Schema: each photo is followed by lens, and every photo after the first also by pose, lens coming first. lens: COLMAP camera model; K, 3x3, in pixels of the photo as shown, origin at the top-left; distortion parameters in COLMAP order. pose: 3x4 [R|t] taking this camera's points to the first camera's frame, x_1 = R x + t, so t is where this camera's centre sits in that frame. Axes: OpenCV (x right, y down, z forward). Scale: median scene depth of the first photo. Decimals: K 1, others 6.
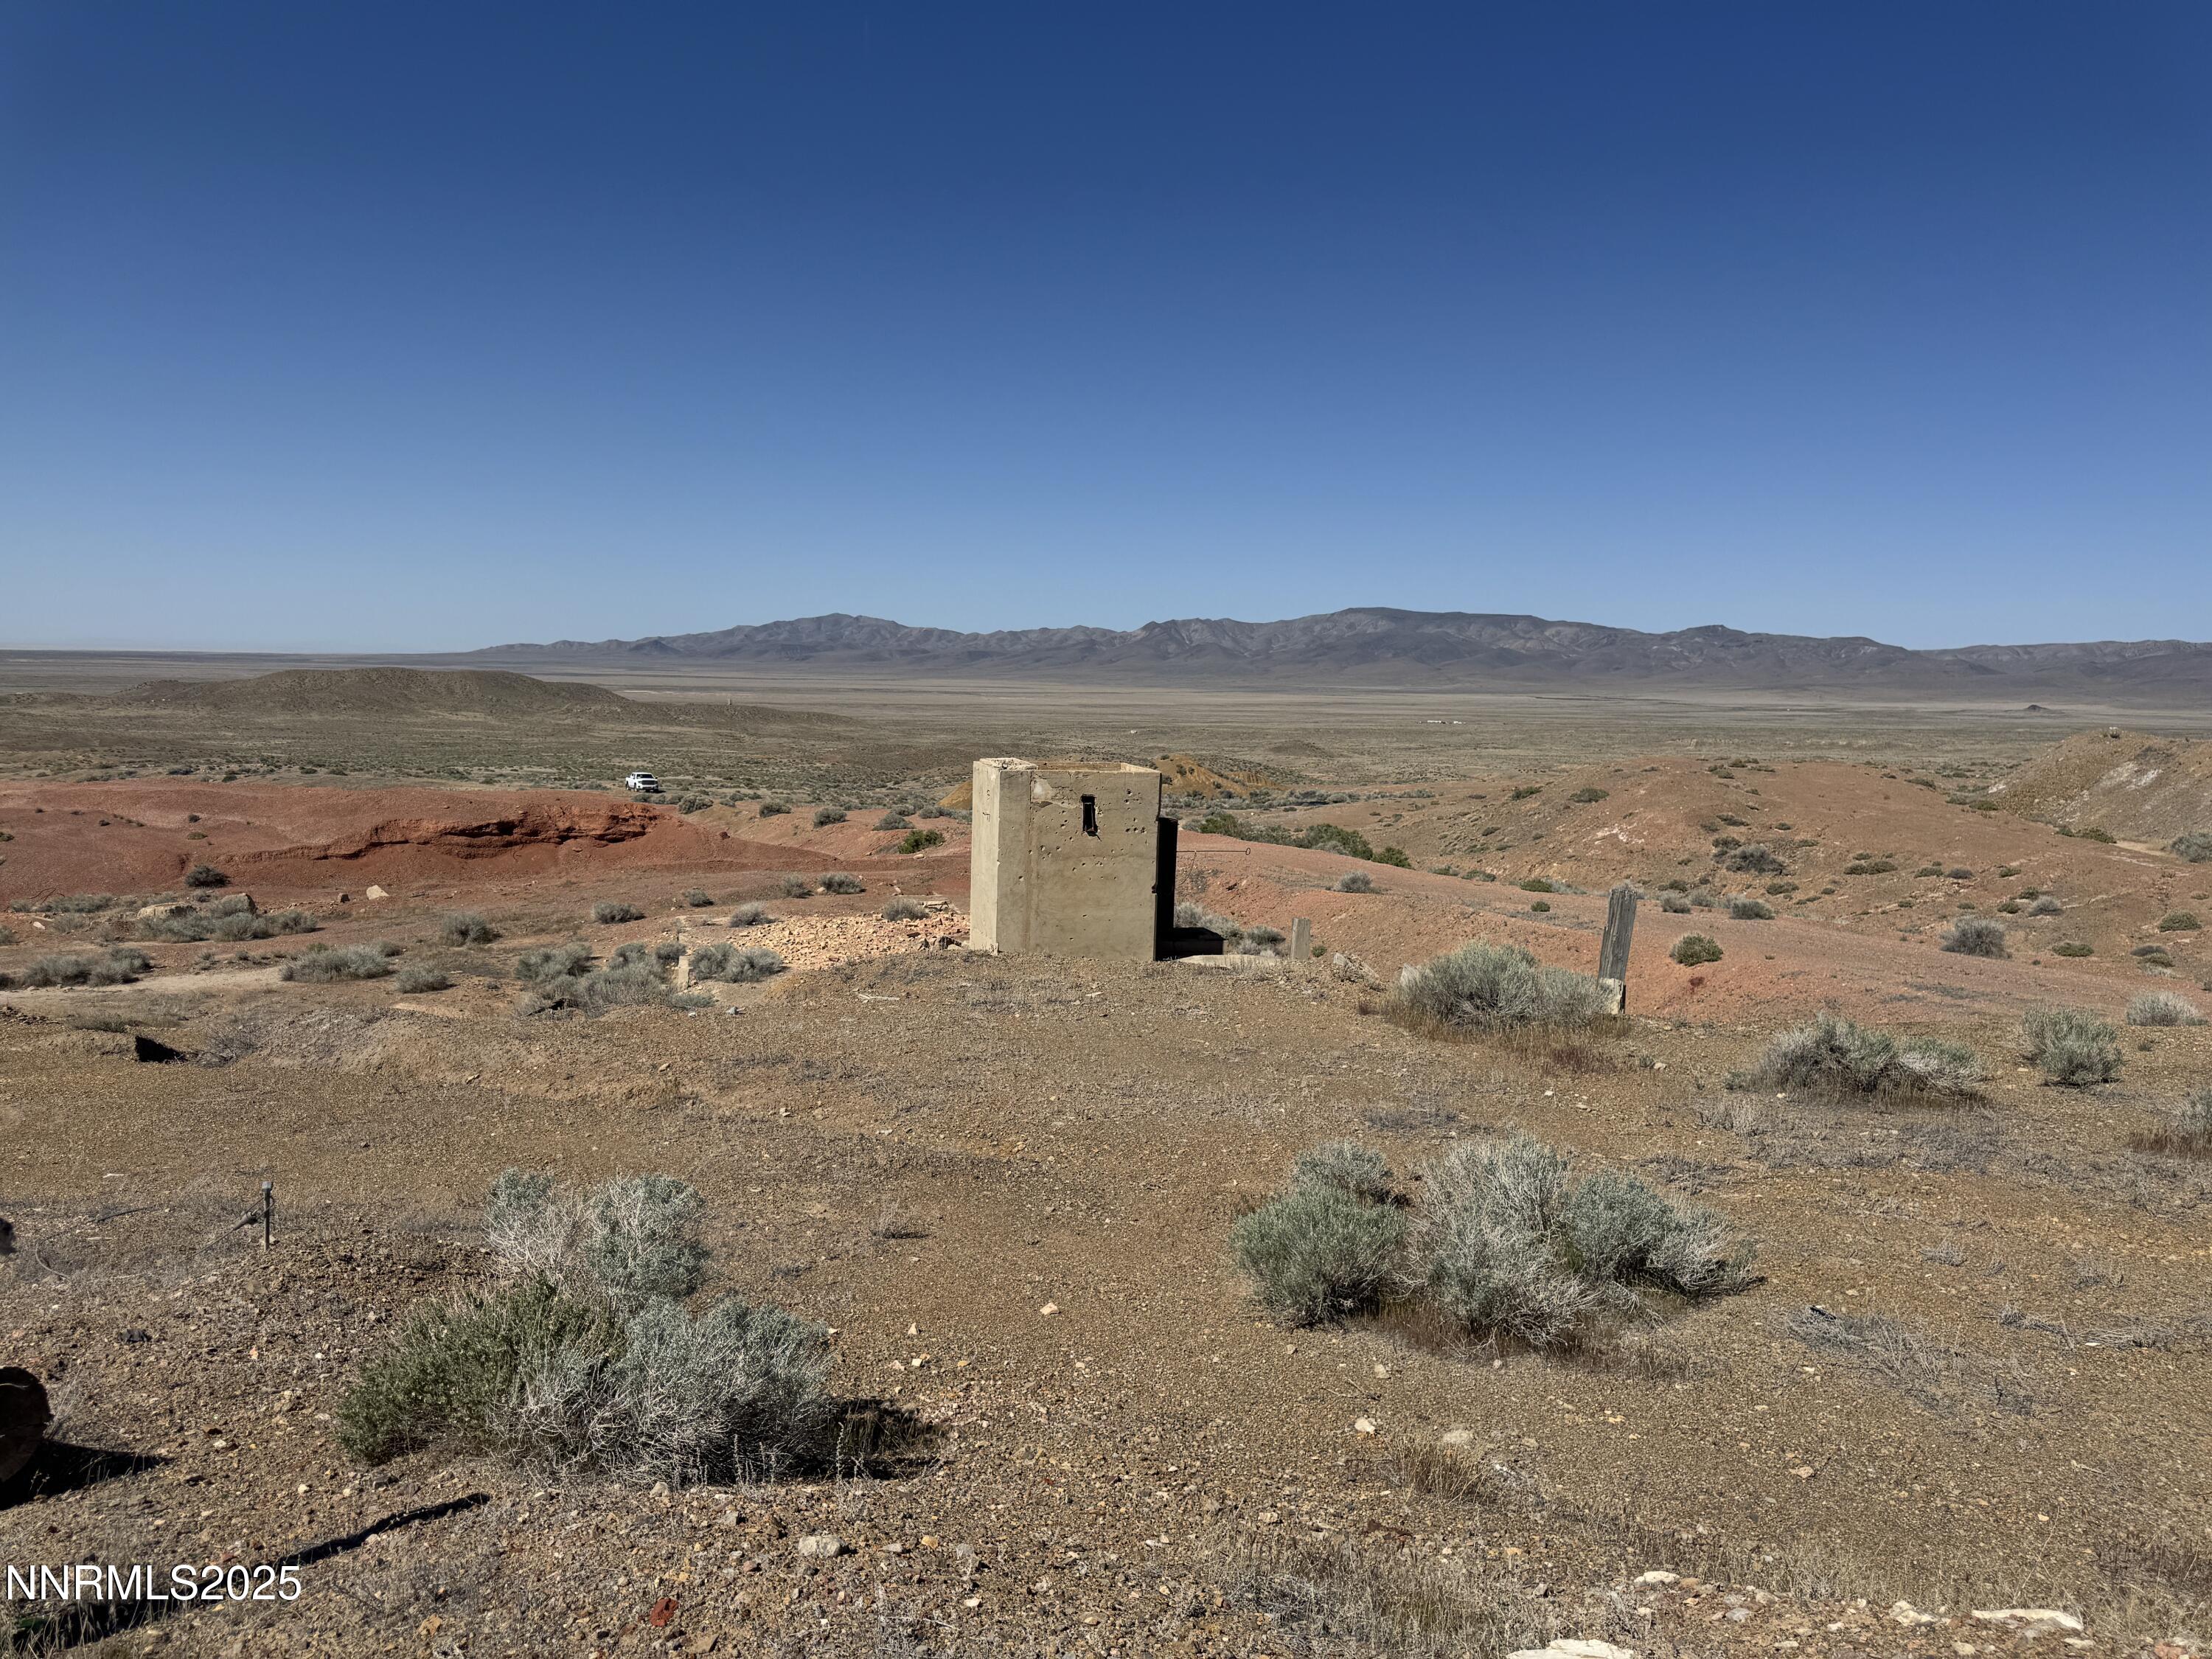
lens RADIAL K [[1571.5, 0, 1106.0], [0, 1571.5, 829.5], [0, 0, 1]] dist [0.001113, -0.000901]
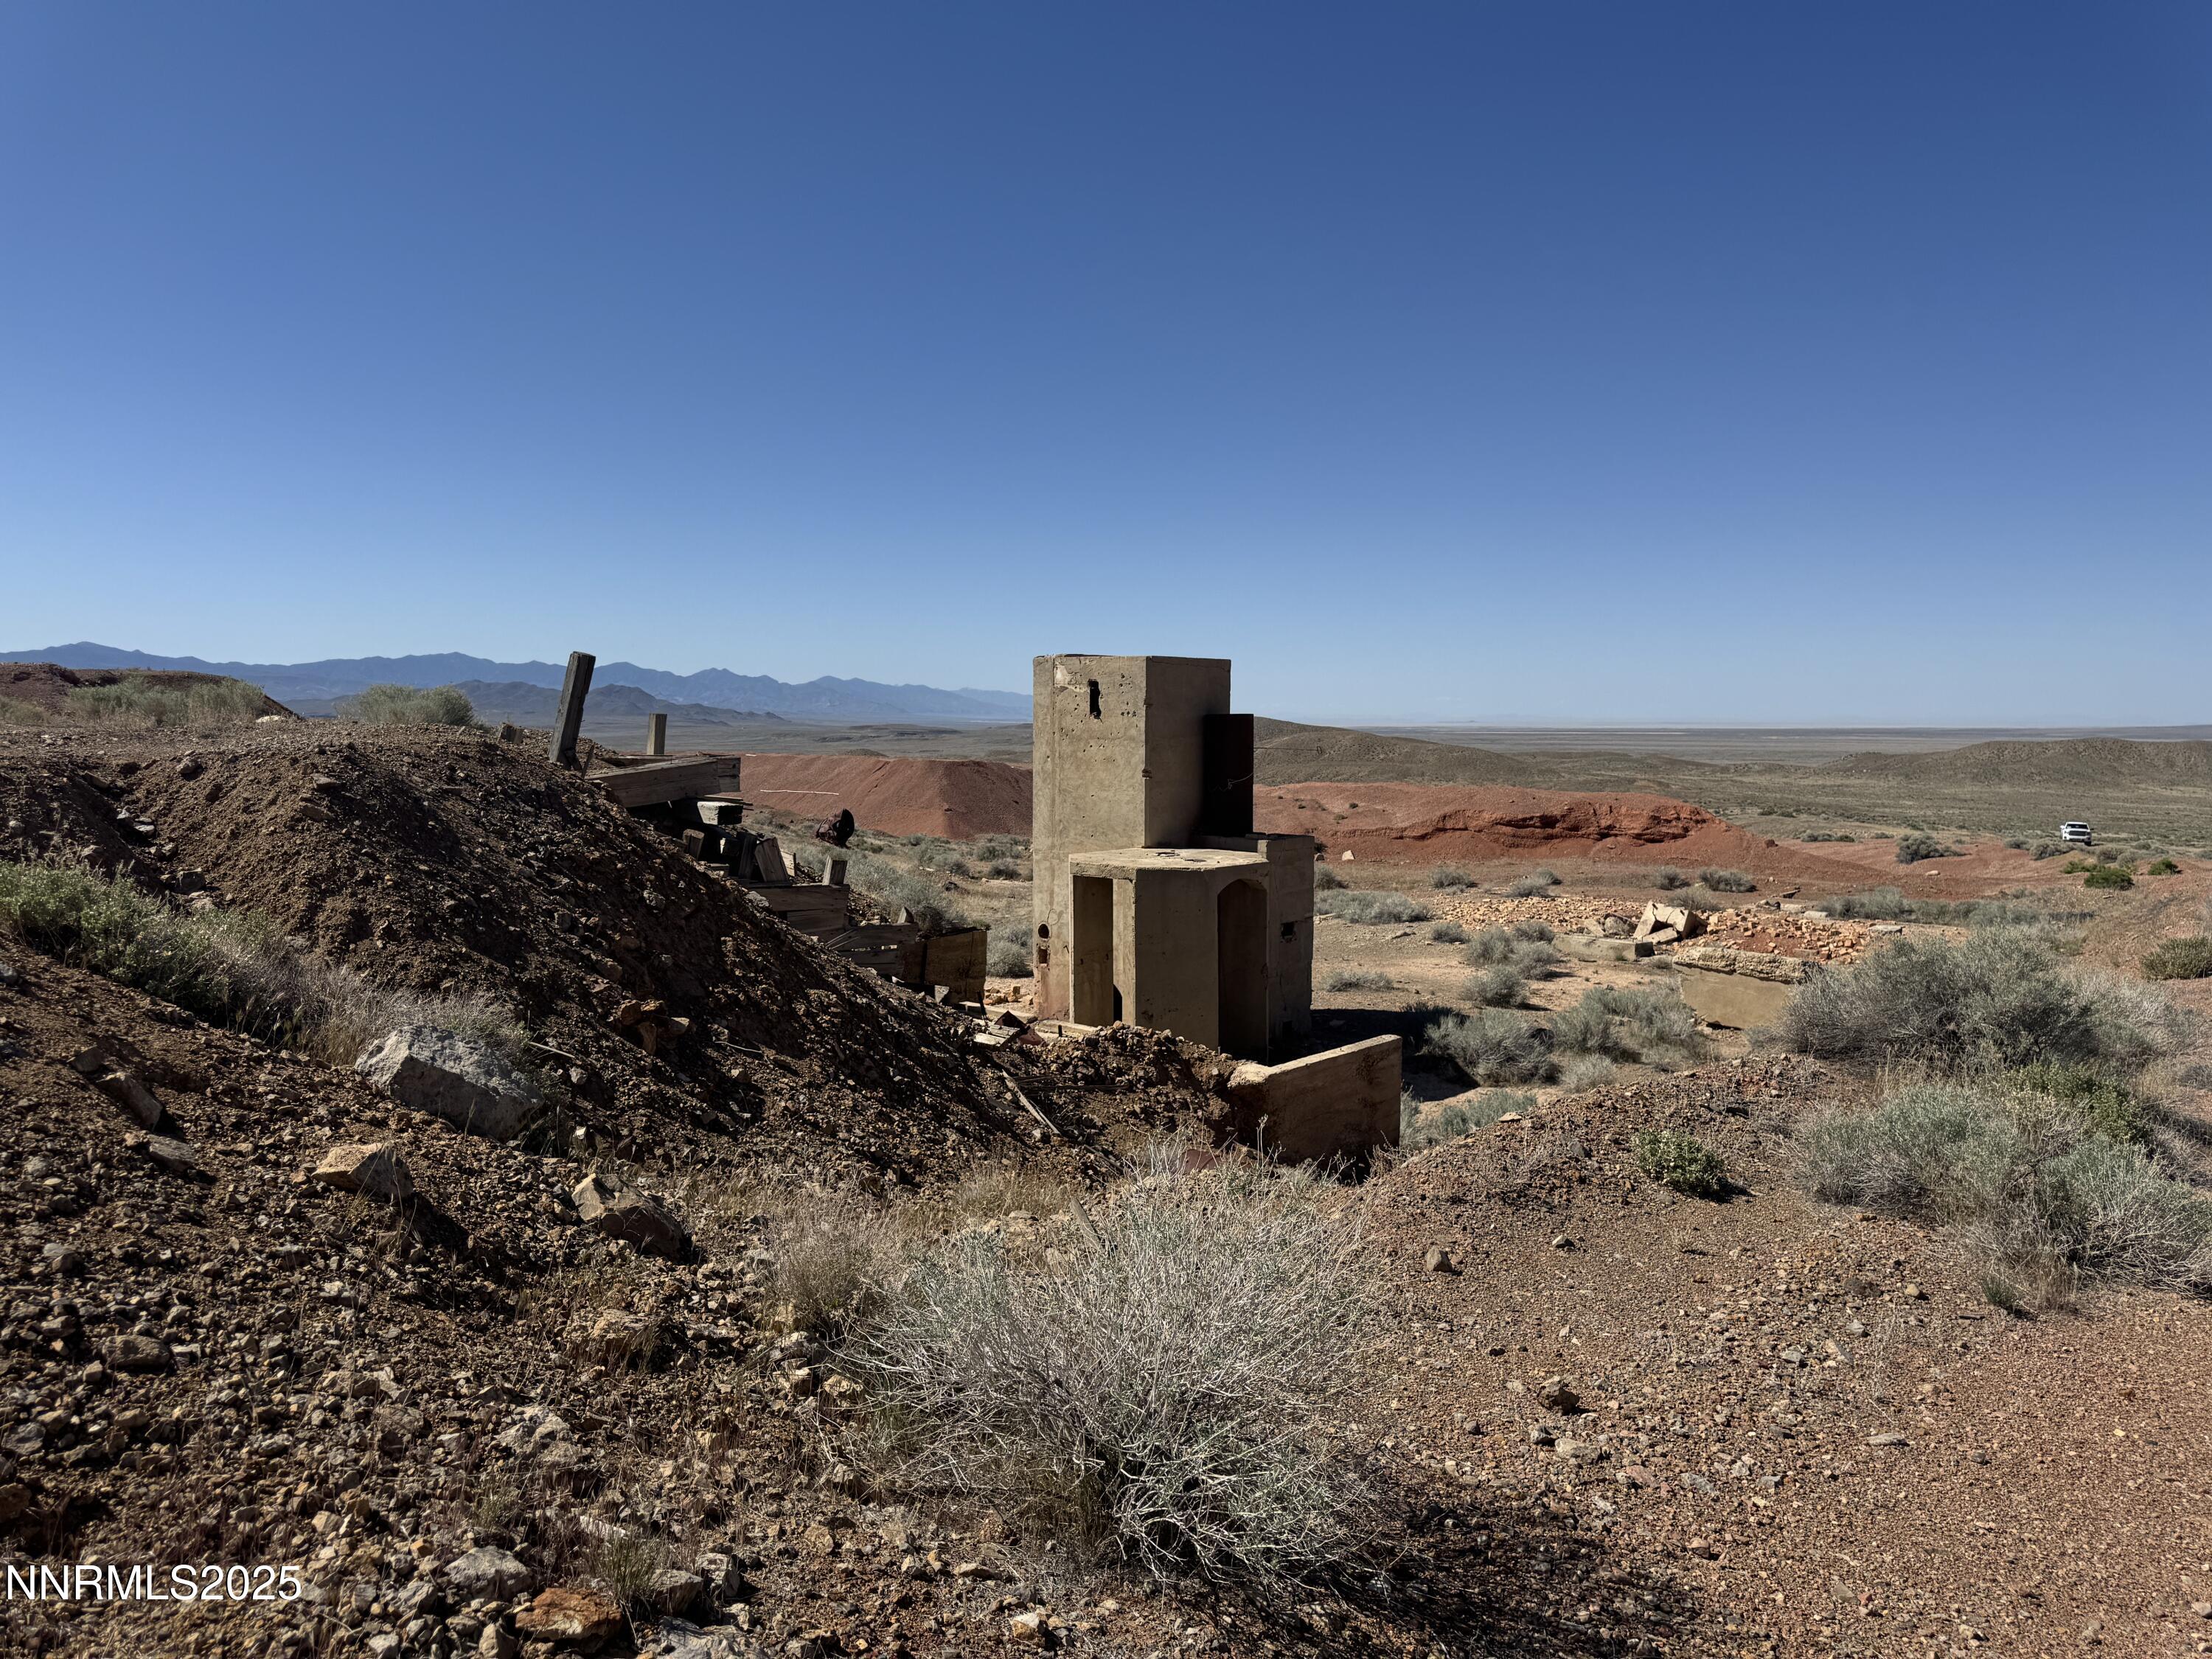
lens RADIAL K [[1571.5, 0, 1106.0], [0, 1571.5, 829.5], [0, 0, 1]] dist [0.001113, -0.000901]
pose [[0.527587, 0.037635, -0.848667, 0.352243], [-0.079435, 0.996827, -0.005177, 0.032755], [0.845779, 0.070145, 0.528902, 0.183000]]
